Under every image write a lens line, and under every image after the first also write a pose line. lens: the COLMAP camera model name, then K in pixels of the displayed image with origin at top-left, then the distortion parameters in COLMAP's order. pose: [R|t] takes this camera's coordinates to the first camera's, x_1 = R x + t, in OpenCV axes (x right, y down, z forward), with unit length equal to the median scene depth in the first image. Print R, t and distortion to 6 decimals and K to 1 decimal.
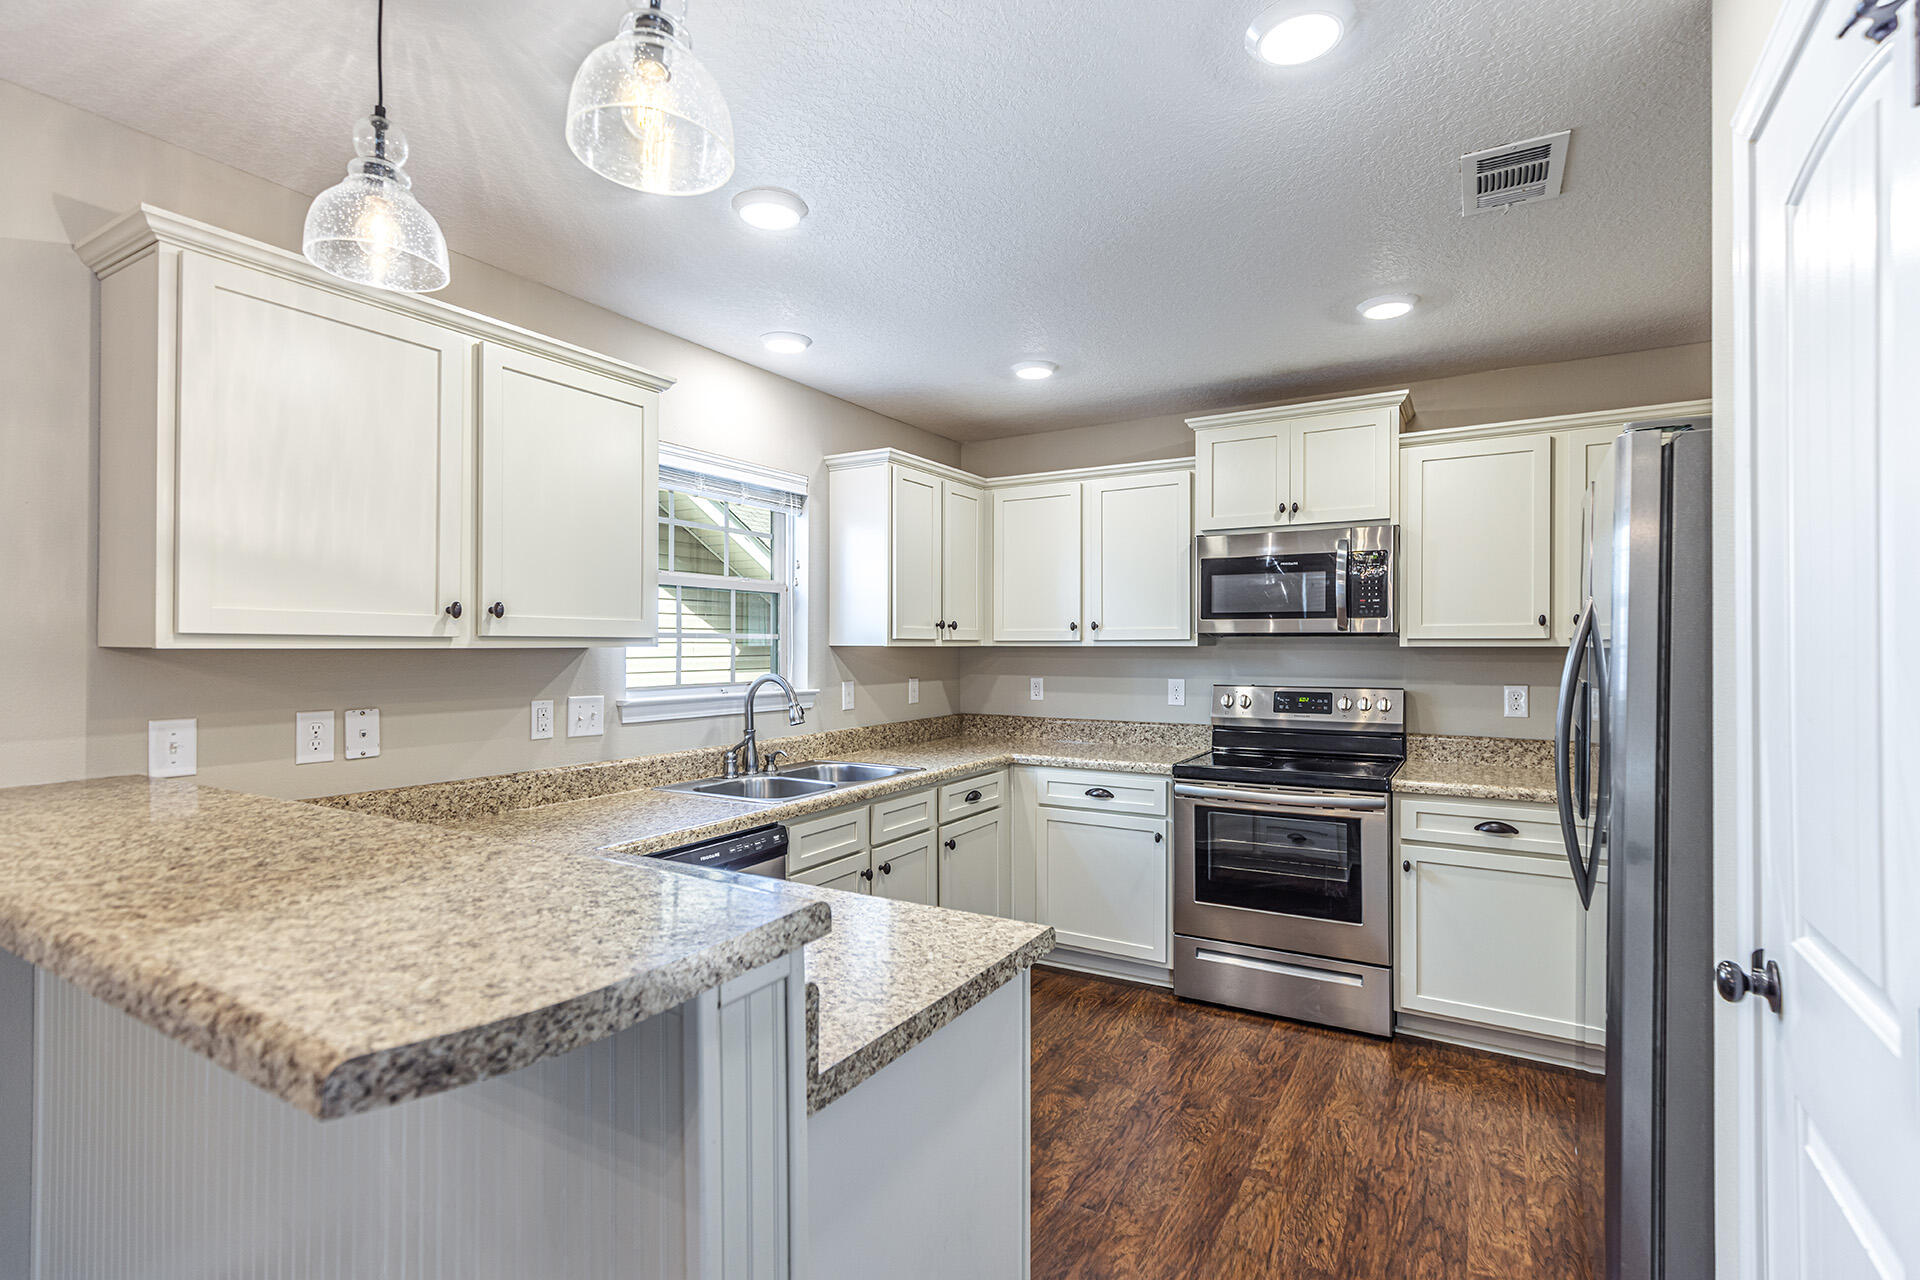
lens RADIAL K [[890.8, 0, 949.2], [0, 890.8, 645.4], [0, 0, 1]] dist [0.002105, 0.000415]
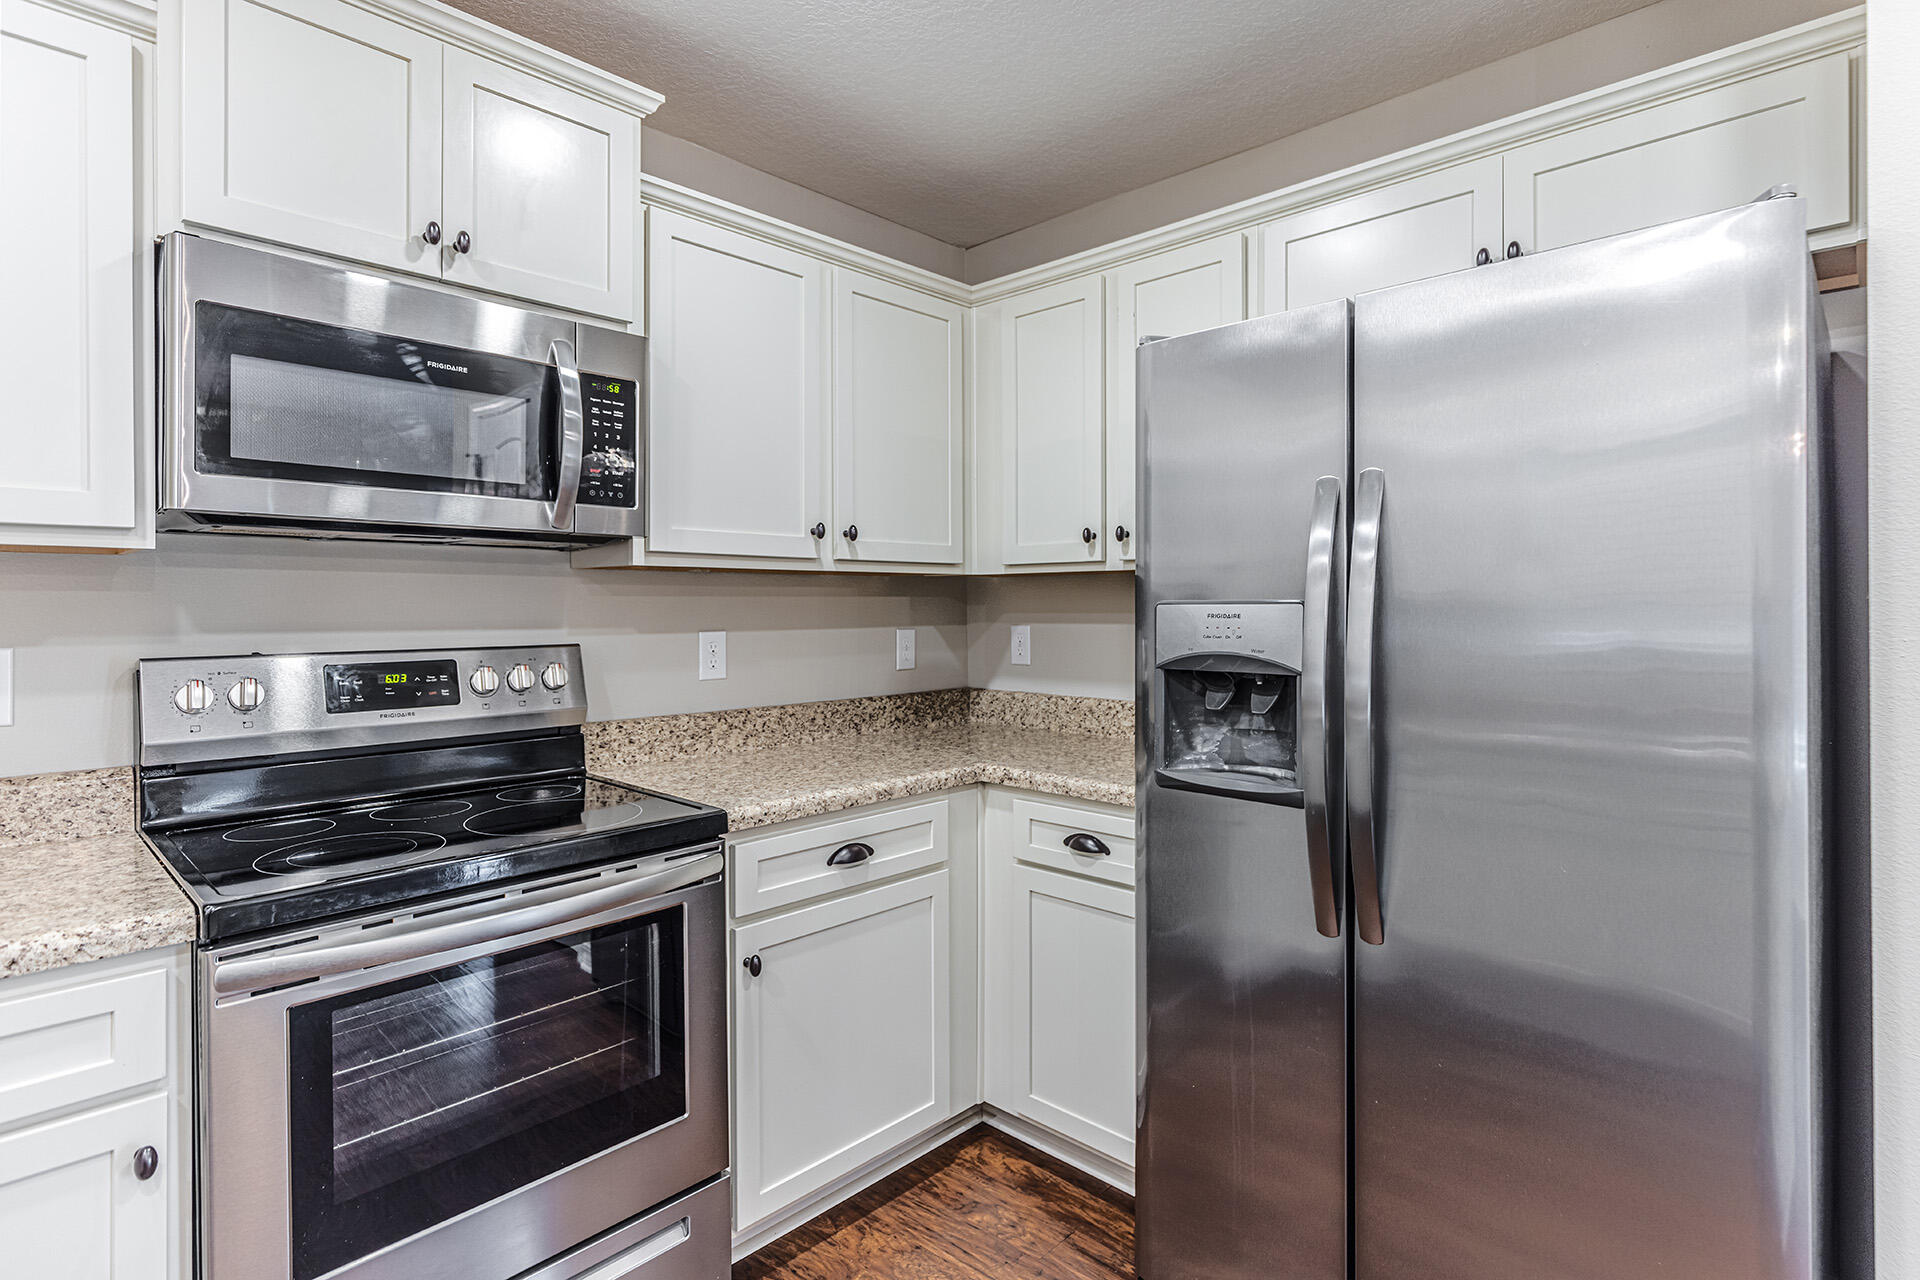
lens RADIAL K [[963.2, 0, 959.4], [0, 963.2, 607.5], [0, 0, 1]] dist [0.000562, 0.000385]
pose [[0.205859, 0.000349, 0.978582, -0.028530], [0.004141, 0.999991, -0.001228, 0.027961], [-0.978573, 0.004305, 0.205855, 0.659557]]
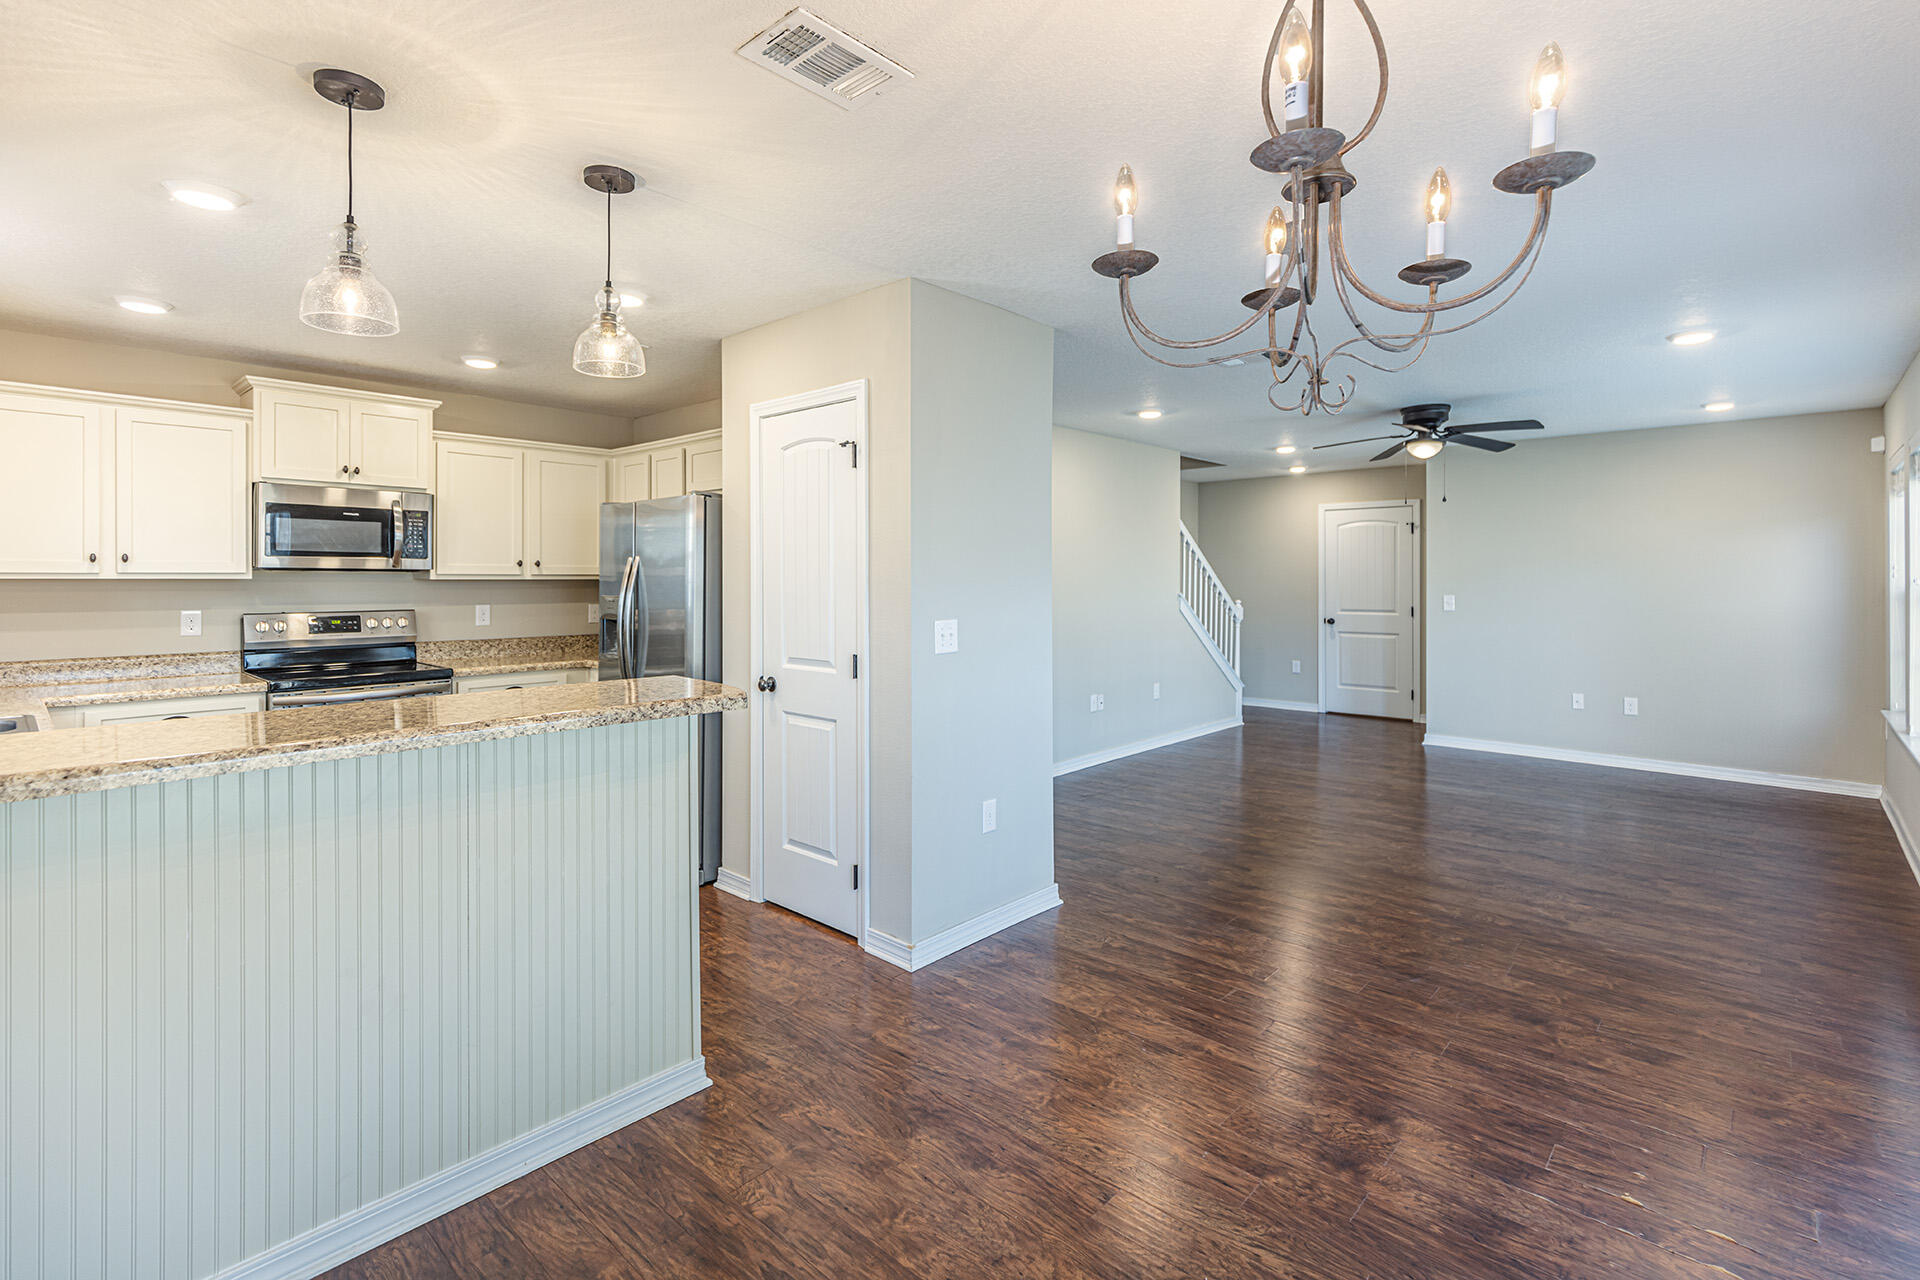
lens RADIAL K [[899.6, 0, 961.9], [0, 899.6, 581.2], [0, 0, 1]] dist [0.001516, 0.000004]
pose [[0.183867, 0.000393, 0.982951, -0.722063], [-0.000531, 1.000000, -0.000301, 0.004160], [-0.982951, -0.000466, 0.183867, -0.092940]]
